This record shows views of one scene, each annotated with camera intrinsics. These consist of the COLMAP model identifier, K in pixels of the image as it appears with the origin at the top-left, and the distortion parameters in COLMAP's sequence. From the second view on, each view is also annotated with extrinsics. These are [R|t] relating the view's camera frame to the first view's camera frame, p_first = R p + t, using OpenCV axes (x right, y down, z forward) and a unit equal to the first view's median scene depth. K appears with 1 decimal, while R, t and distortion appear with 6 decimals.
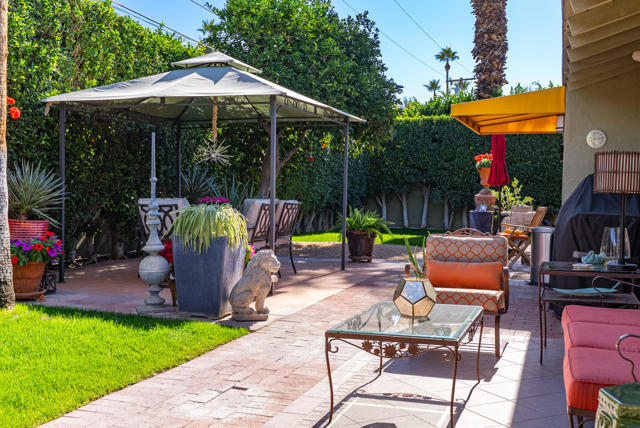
lens RADIAL K [[728.8, 0, 321.4], [0, 728.8, 216.5], [0, 0, 1]] dist [0.005420, 0.000000]
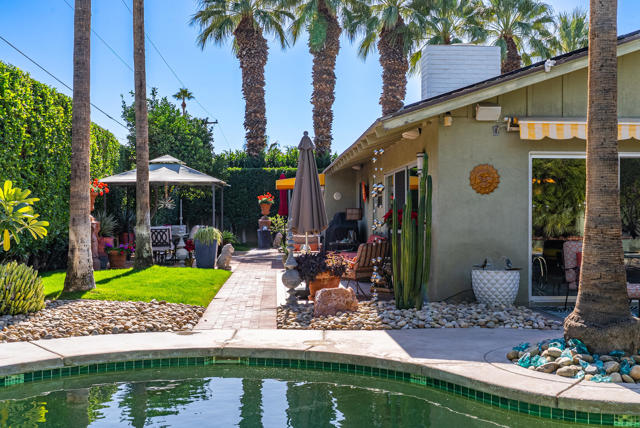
lens RADIAL K [[728.8, 0, 318.4], [0, 728.8, 214.2], [0, 0, 1]] dist [0.005420, 0.000000]
pose [[0.928778, -0.018914, 0.370155, -0.236701], [0.031905, 0.999070, -0.029005, 0.007760], [-0.369262, 0.038749, 0.928517, -0.497174]]
